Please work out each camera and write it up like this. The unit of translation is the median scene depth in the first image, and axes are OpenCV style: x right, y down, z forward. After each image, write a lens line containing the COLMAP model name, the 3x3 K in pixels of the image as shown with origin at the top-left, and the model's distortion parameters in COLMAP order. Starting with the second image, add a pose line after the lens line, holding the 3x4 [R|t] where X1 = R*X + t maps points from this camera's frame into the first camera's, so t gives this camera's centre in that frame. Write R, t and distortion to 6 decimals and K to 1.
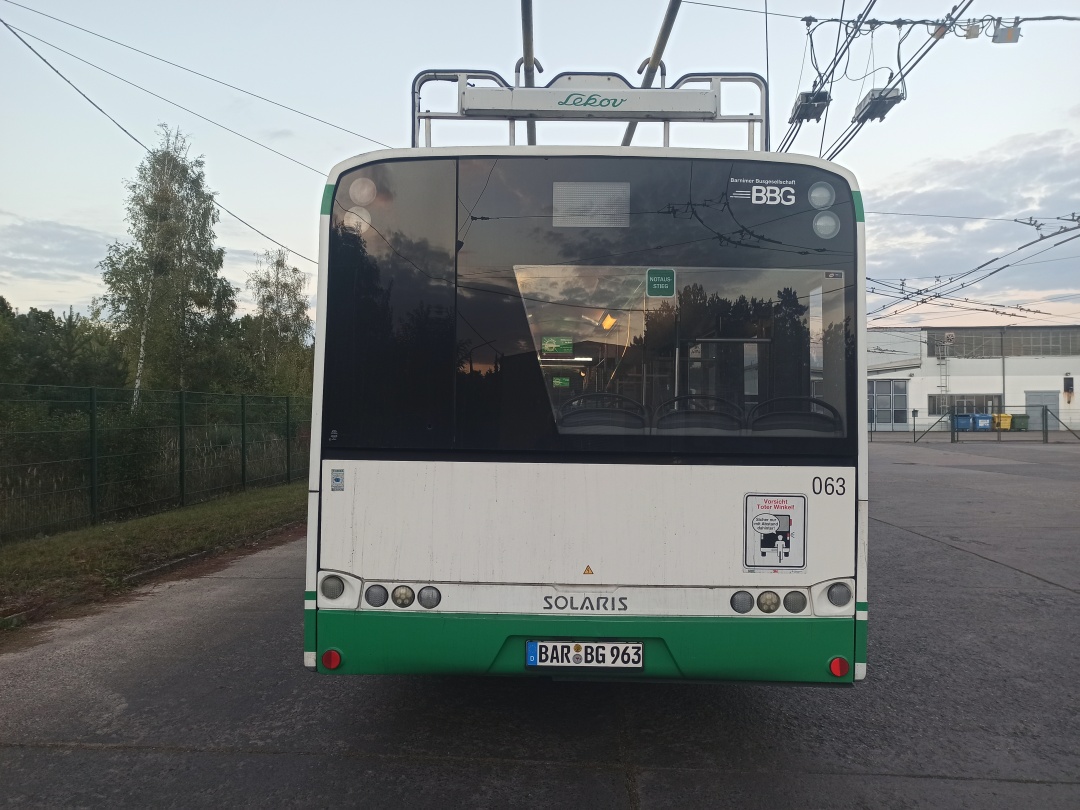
lens RADIAL K [[792.7, 0, 535.8], [0, 792.7, 404.1], [0, 0, 1]] dist [0.055346, -0.038381]
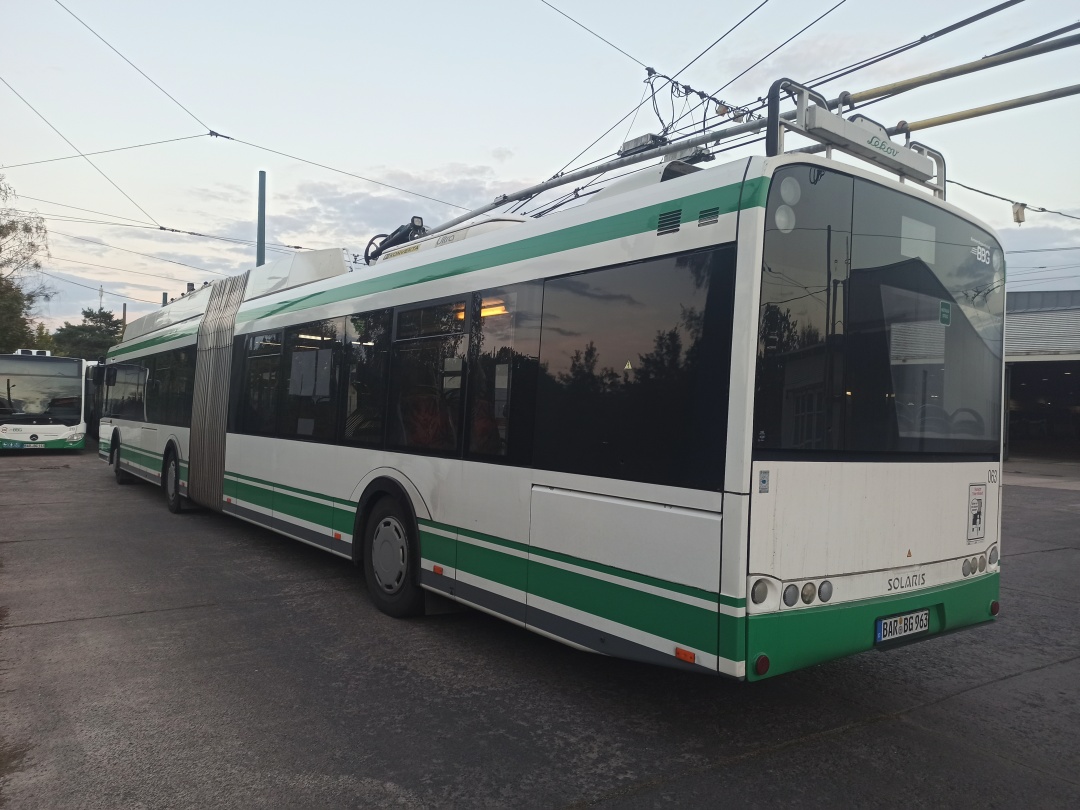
lens RADIAL K [[792.7, 0, 542.8], [0, 792.7, 399.4], [0, 0, 1]] dist [0.055346, -0.038381]
pose [[0.785281, 0.035248, 0.618136, -0.981656], [-0.044998, 0.998987, 0.000200, 0.005705], [-0.617502, -0.027972, 0.786071, 0.367933]]
